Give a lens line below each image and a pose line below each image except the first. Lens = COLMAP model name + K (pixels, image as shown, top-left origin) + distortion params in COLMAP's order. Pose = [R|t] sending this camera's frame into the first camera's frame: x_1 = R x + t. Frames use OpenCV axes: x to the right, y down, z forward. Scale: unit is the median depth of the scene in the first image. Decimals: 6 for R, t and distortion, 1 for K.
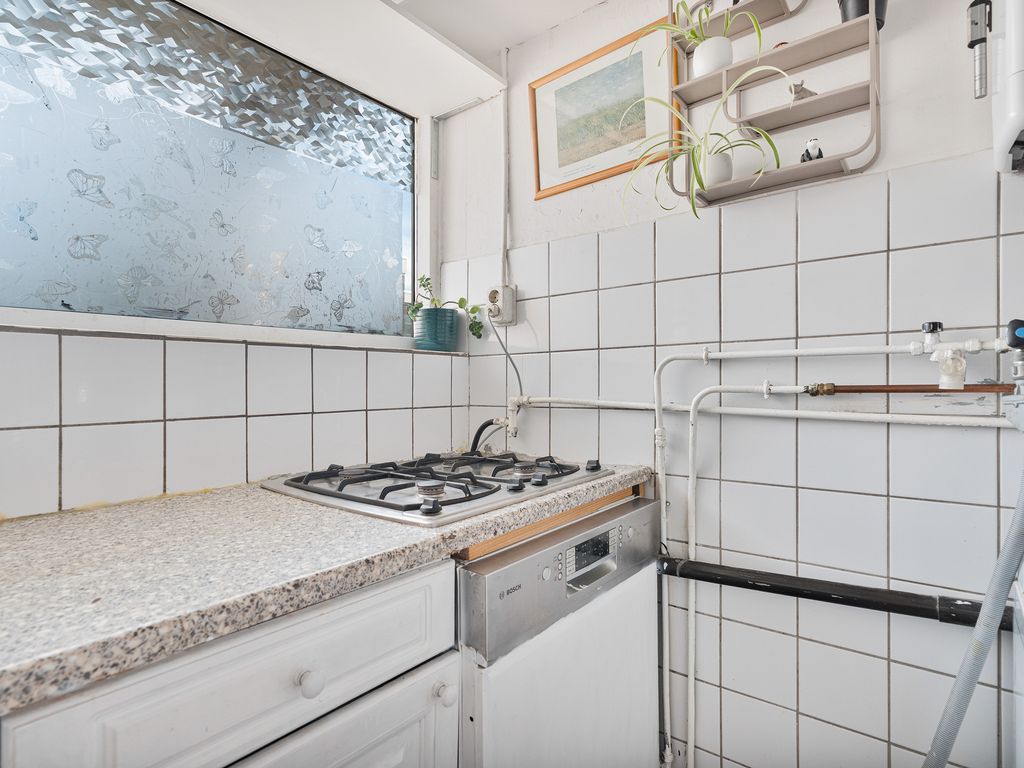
lens RADIAL K [[532.7, 0, 513.8], [0, 532.7, 381.8], [0, 0, 1]] dist [-0.001368, -0.000302]
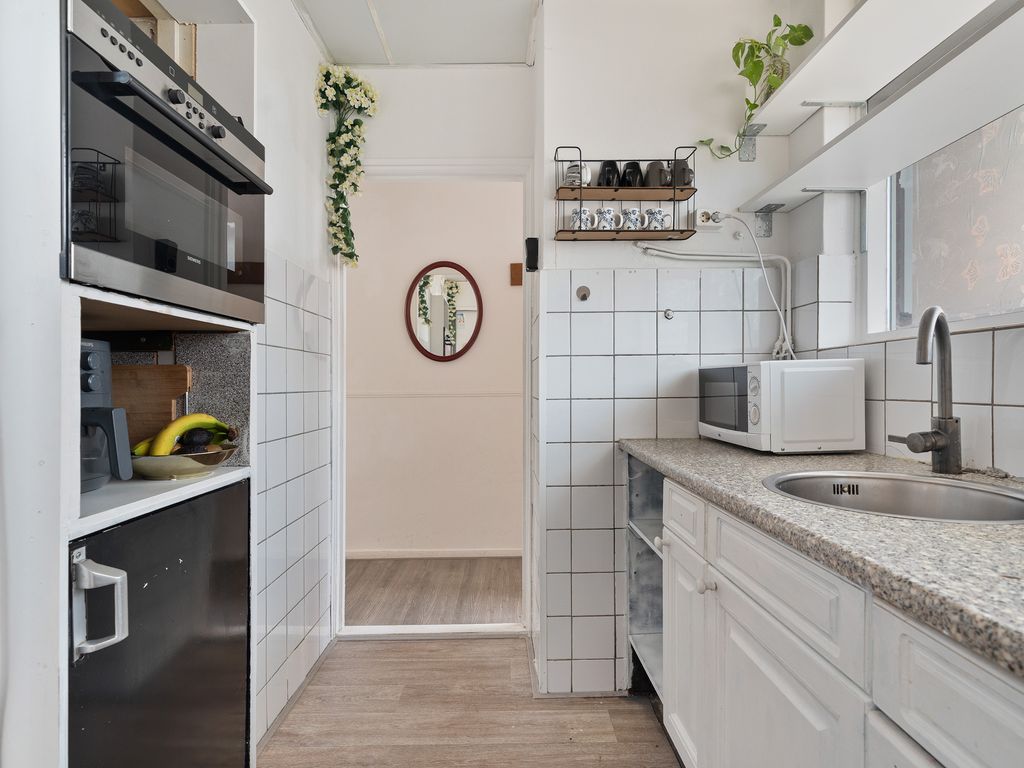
lens RADIAL K [[532.7, 0, 513.8], [0, 532.7, 381.8], [0, 0, 1]] dist [-0.001368, -0.000302]
pose [[-0.769981, 0.013759, -0.637918, 0.633818], [0.018710, 0.999824, -0.001019, 0.020173], [0.637792, -0.012720, -0.770104, 1.257524]]
